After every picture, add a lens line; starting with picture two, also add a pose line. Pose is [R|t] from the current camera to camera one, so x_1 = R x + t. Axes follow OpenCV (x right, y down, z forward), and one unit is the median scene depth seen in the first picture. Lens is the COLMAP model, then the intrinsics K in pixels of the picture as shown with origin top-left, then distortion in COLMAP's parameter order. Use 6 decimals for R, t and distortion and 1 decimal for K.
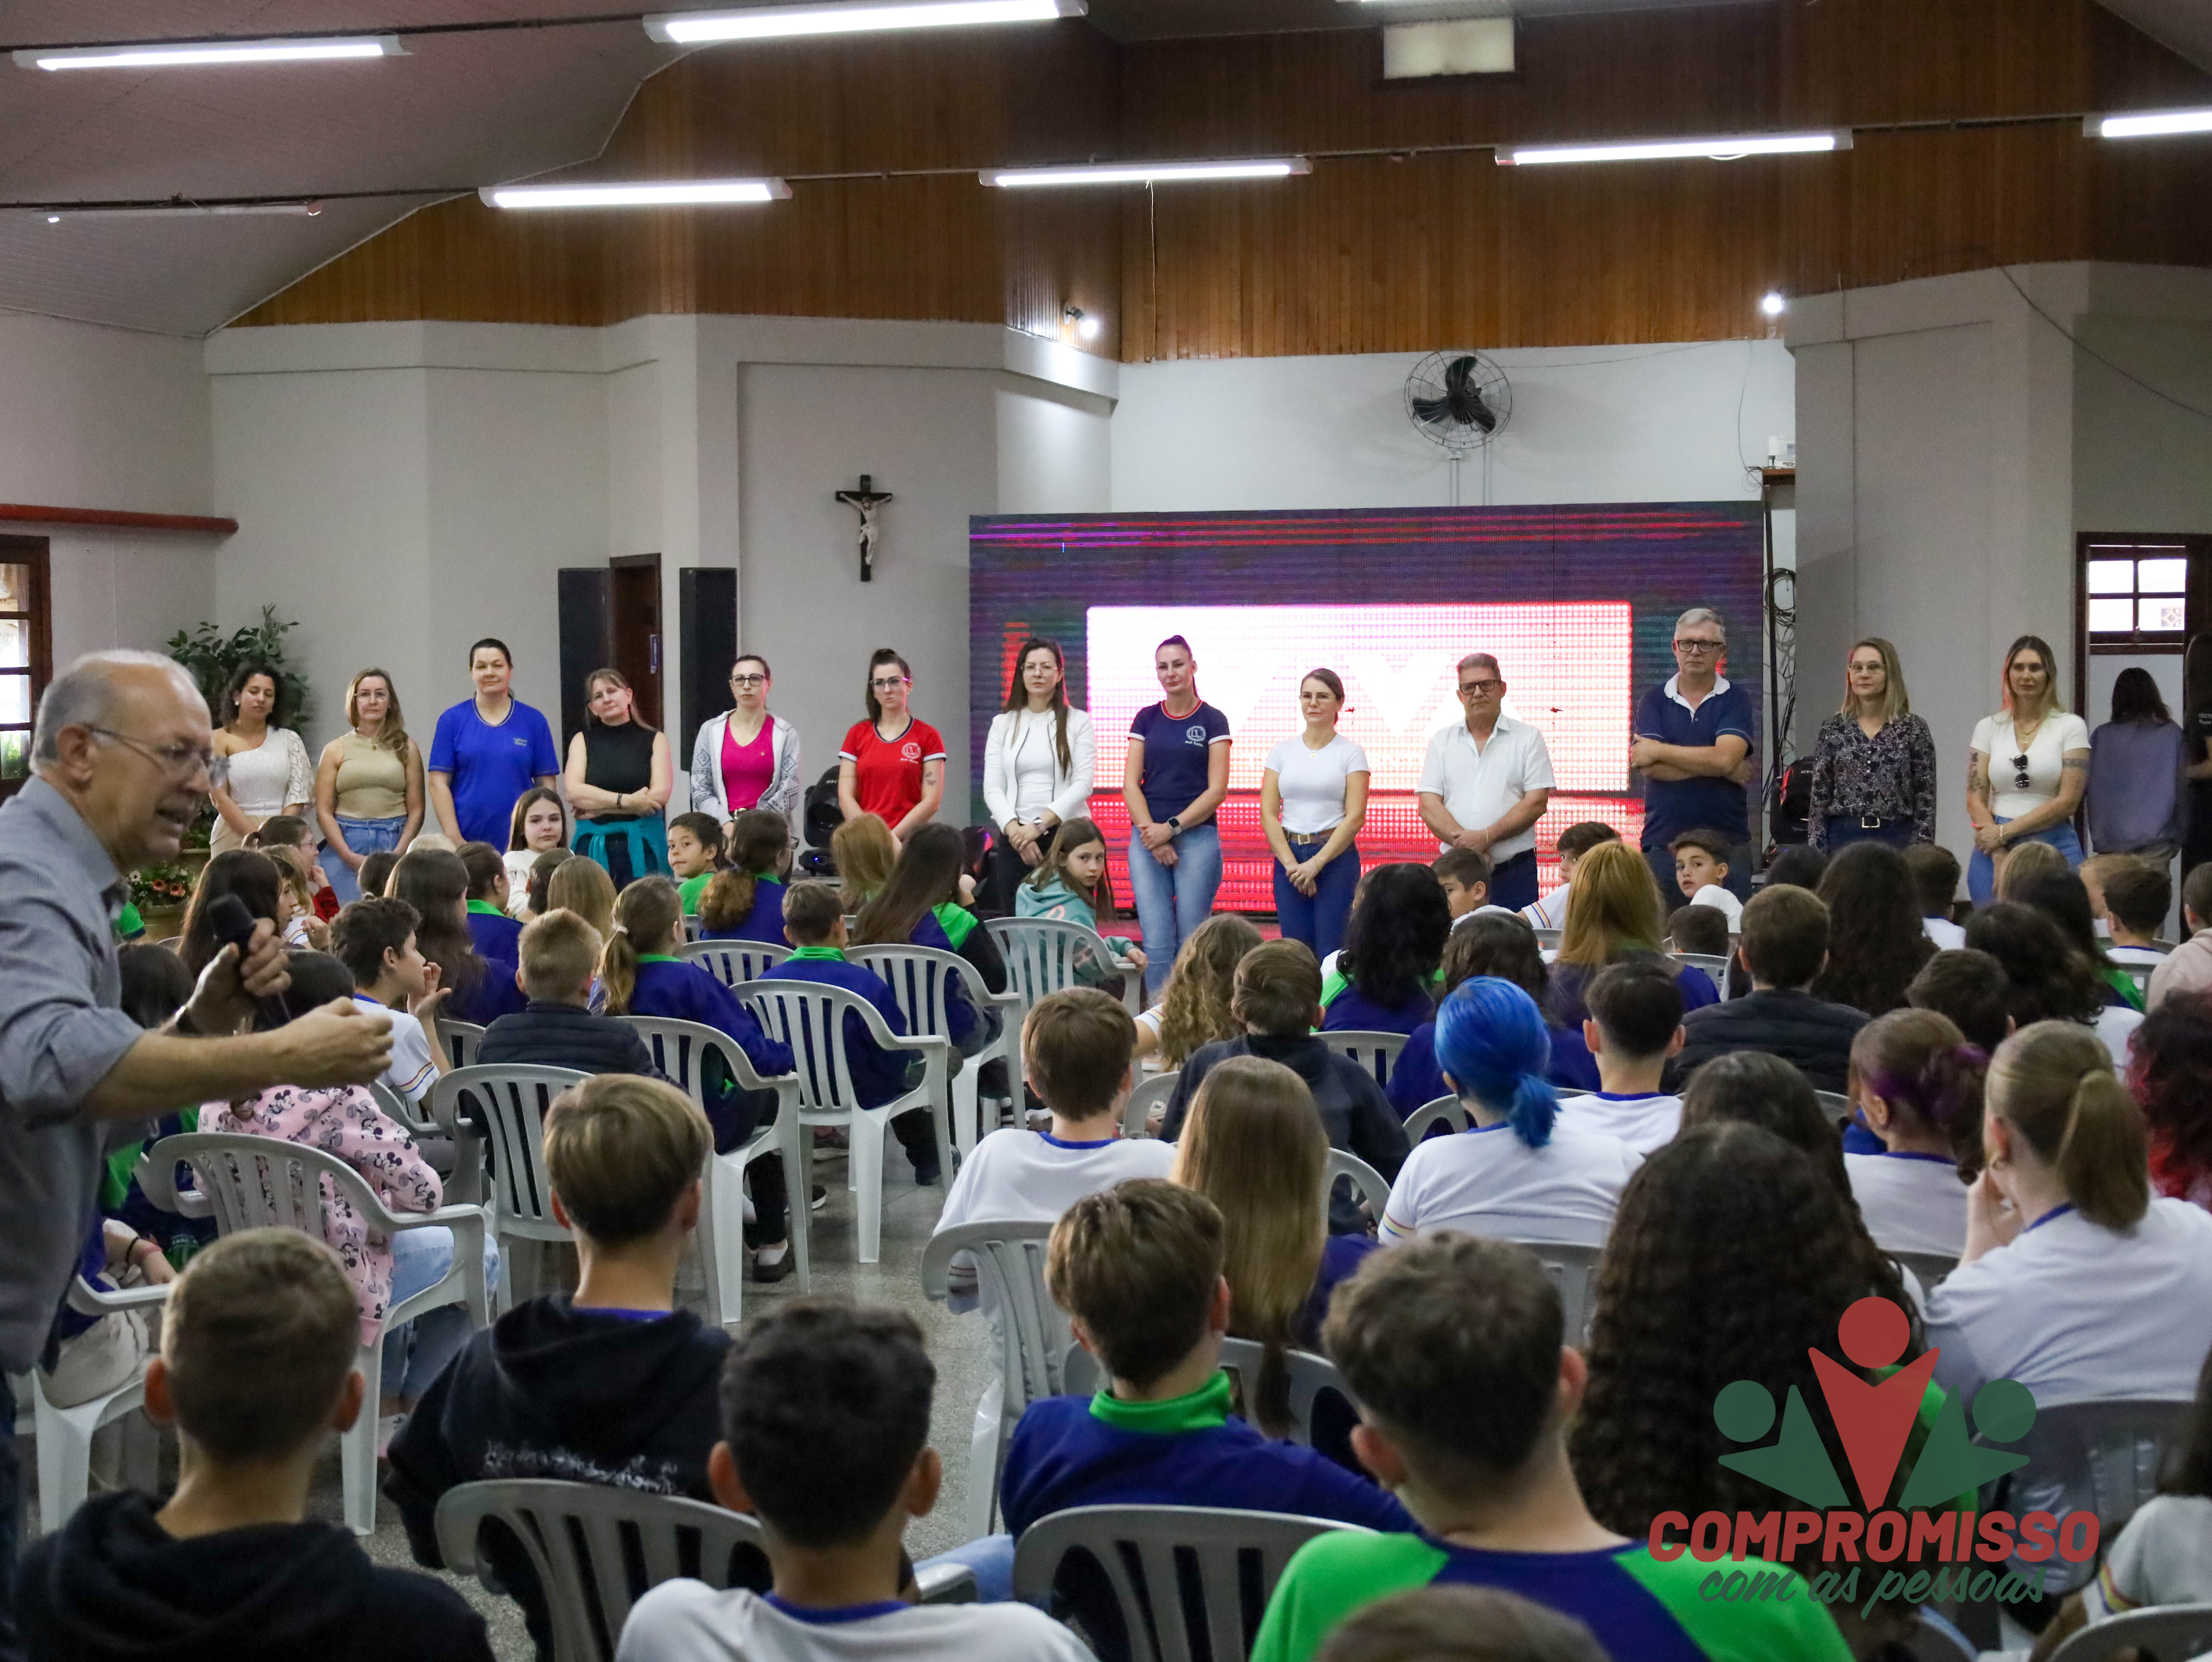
lens RADIAL K [[3019.8, 0, 1170.1], [0, 3019.8, 813.5], [0, 0, 1]] dist [-0.035117, 0.000000]
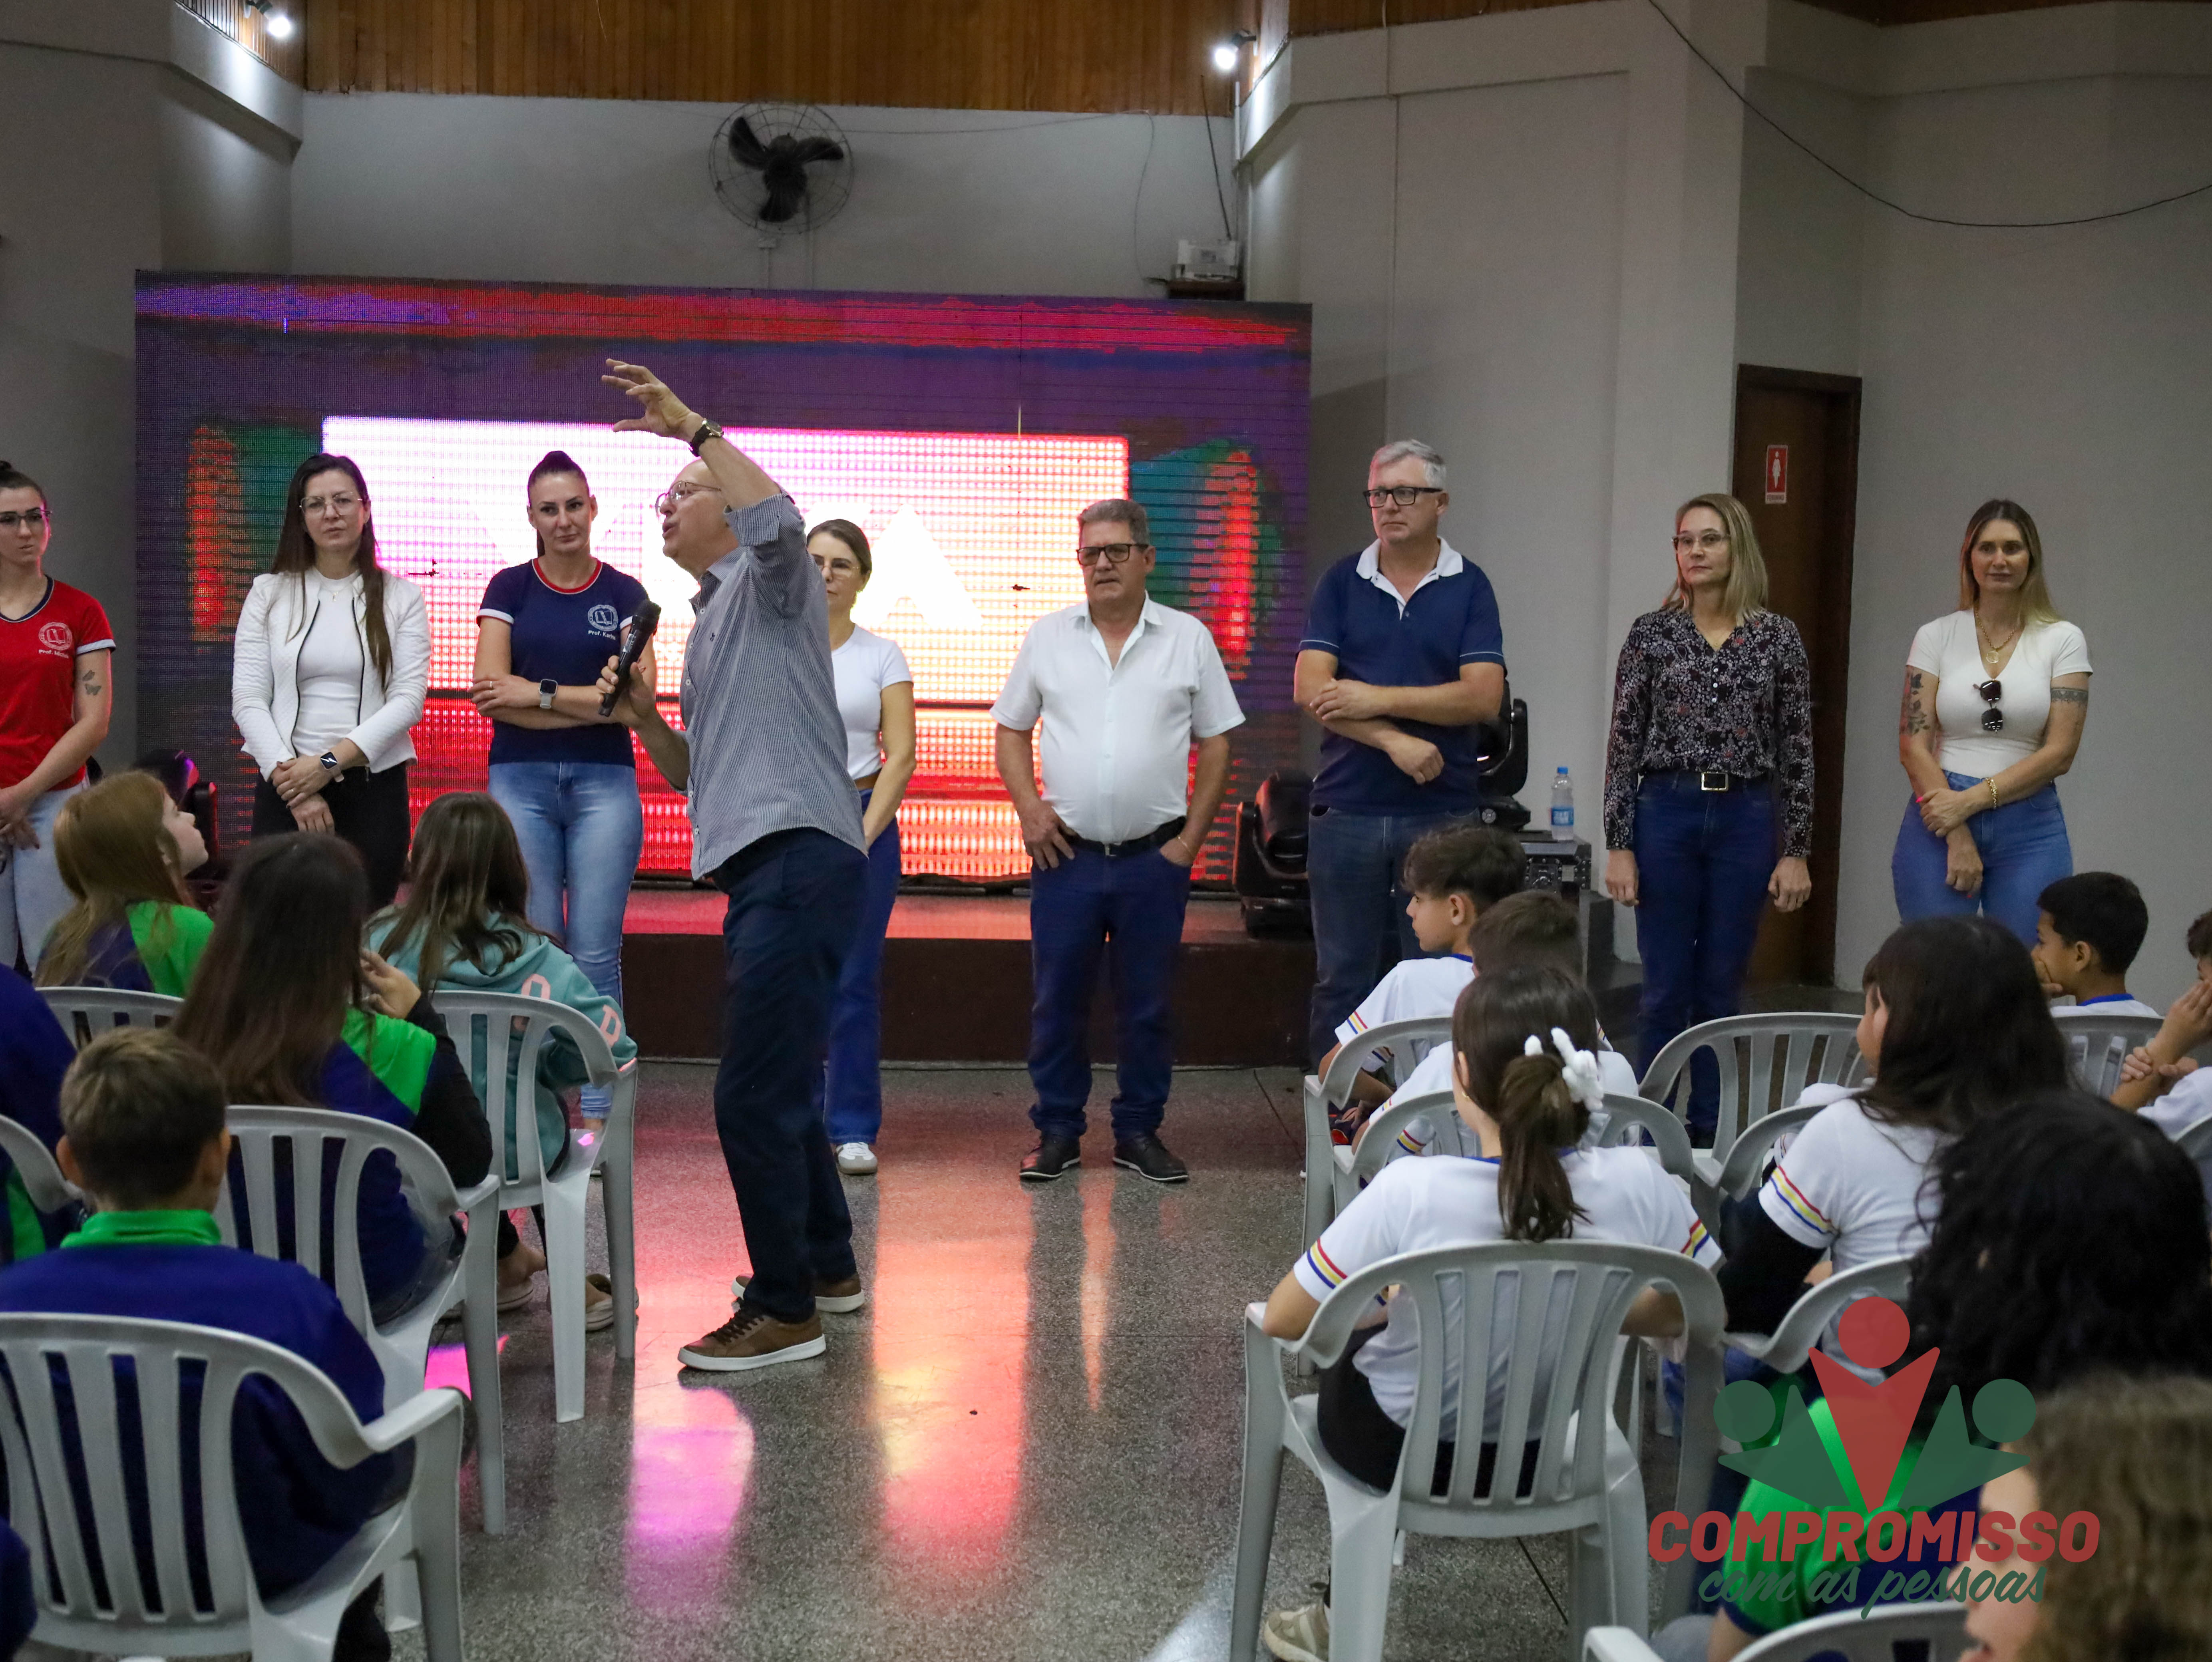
lens RADIAL K [[2873.1, 0, 1114.8], [0, 2873.1, 817.4], [0, 0, 1]] dist [-0.008430, 0.000000]
pose [[0.948012, -0.002135, 0.318229, -0.063911], [-0.013201, 0.998853, 0.046028, -0.011659], [-0.317962, -0.047836, 0.946896, 0.345179]]
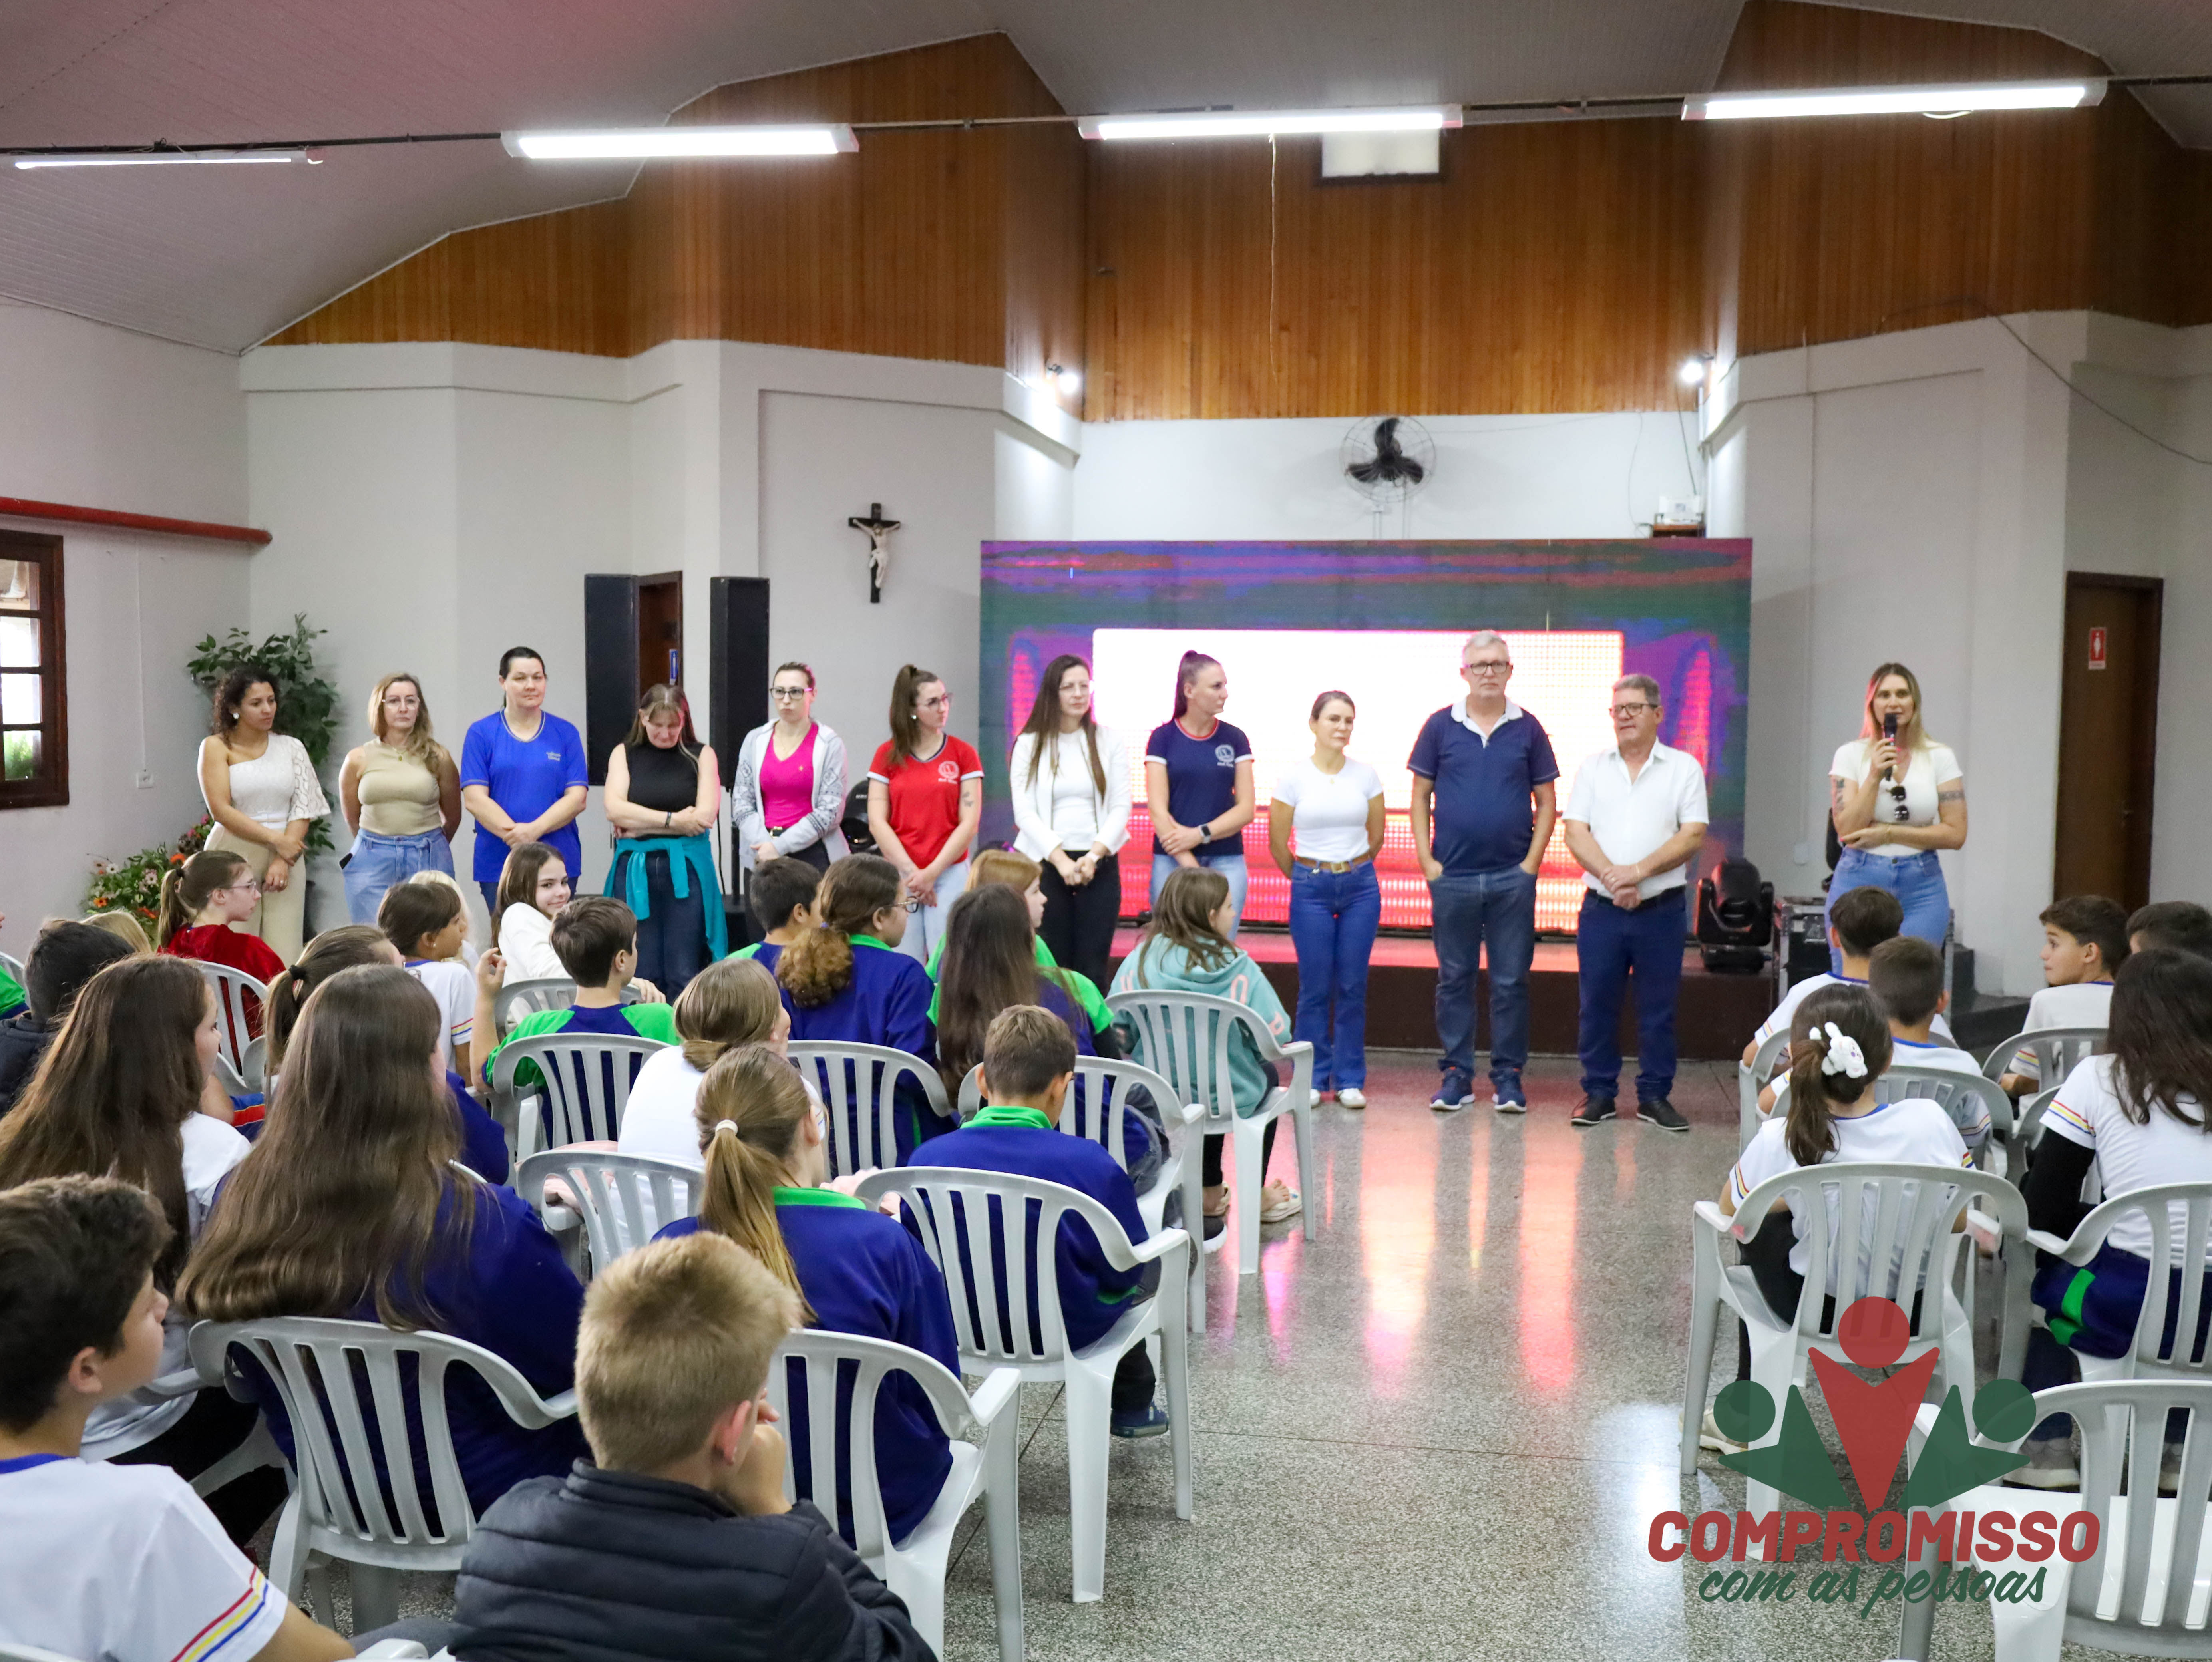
lens RADIAL K [[1960.1, 0, 1108.8], [0, 1960.1, 835.4], [0, 0, 1]] dist [-0.015485, -0.044466]
pose [[0.997465, 0.011878, 0.070163, -0.070576], [-0.013342, 0.999702, 0.020435, -0.010644], [-0.069900, -0.021319, 0.997326, 0.321502]]
